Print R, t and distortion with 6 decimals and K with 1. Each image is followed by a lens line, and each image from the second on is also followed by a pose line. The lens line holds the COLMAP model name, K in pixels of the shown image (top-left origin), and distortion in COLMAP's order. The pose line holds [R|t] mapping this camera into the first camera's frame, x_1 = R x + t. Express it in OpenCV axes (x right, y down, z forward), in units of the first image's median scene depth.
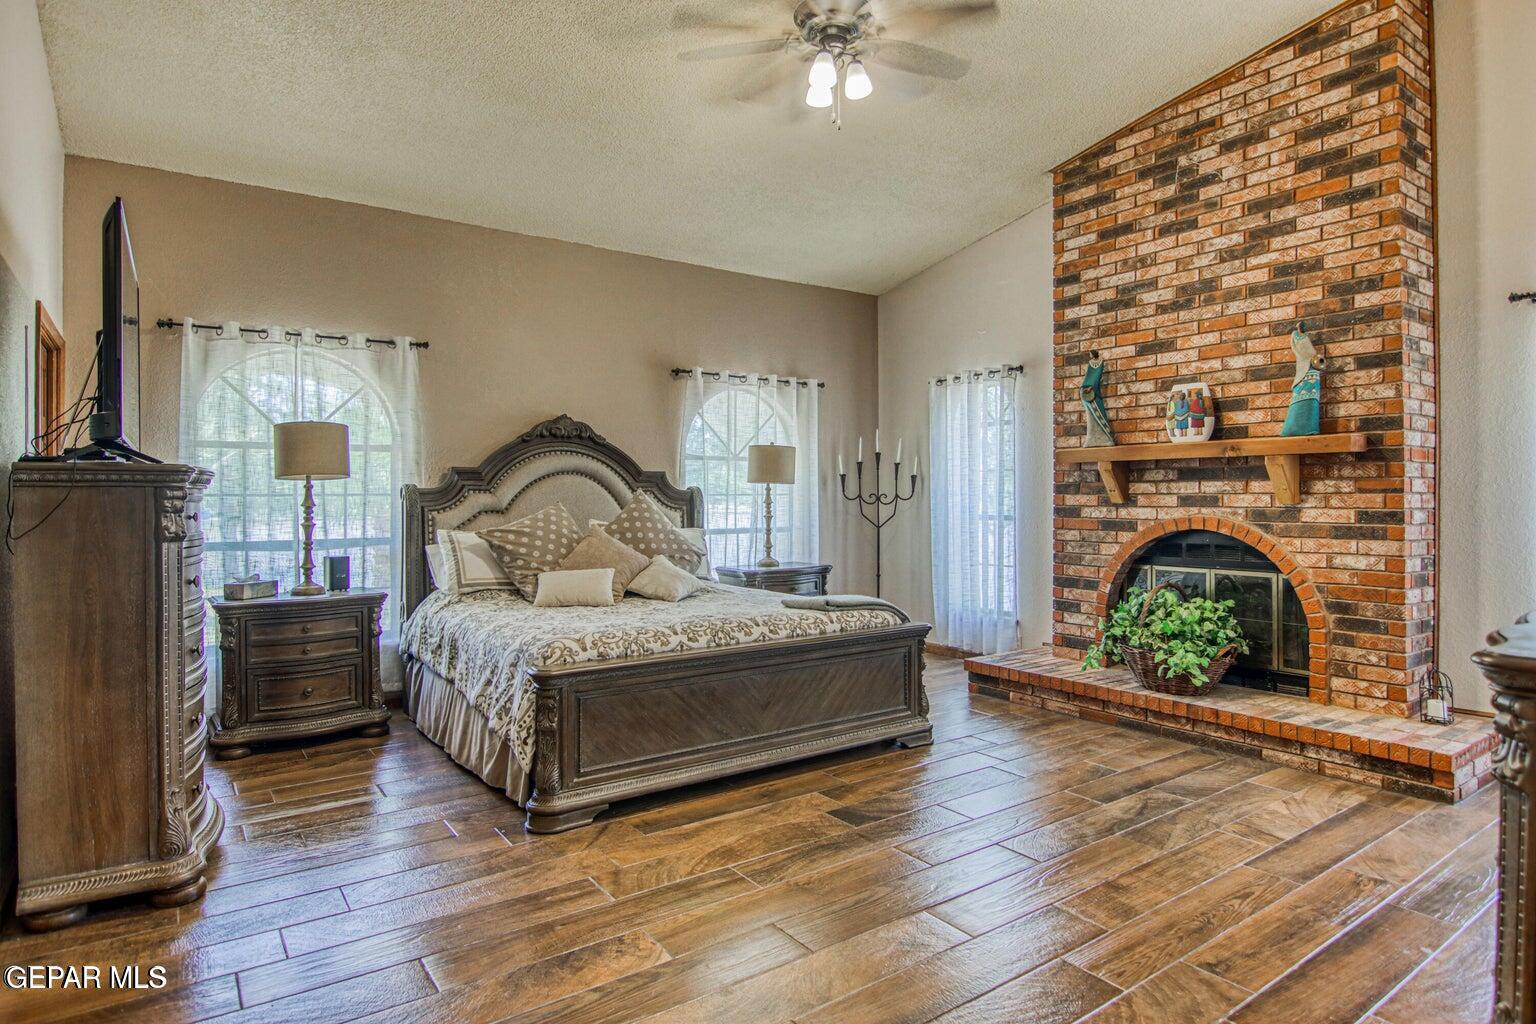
lens RADIAL K [[824.3, 0, 769.4], [0, 824.3, 505.1], [0, 0, 1]] dist [-0.014495, -0.001197]
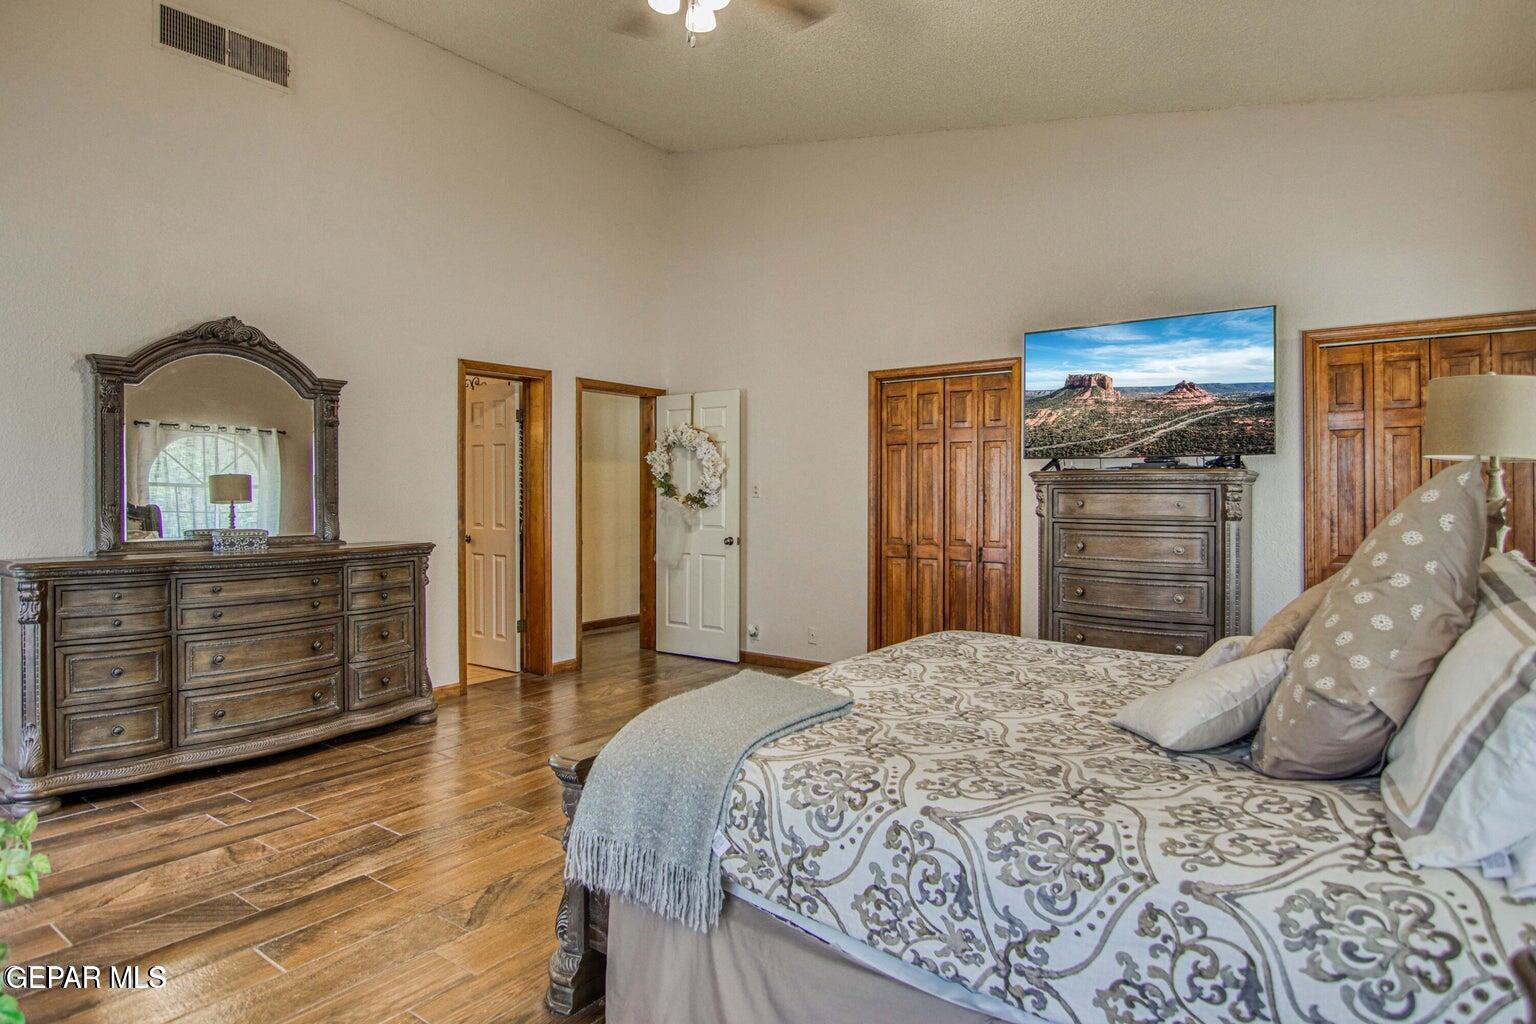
lens RADIAL K [[824.3, 0, 764.9], [0, 824.3, 503.6], [0, 0, 1]] dist [-0.014495, -0.001197]
pose [[-0.942803, 0.012320, -0.333122, 0.320200], [0.007347, 0.999842, 0.016184, -0.013582], [0.333269, 0.012811, -0.942745, 2.005883]]
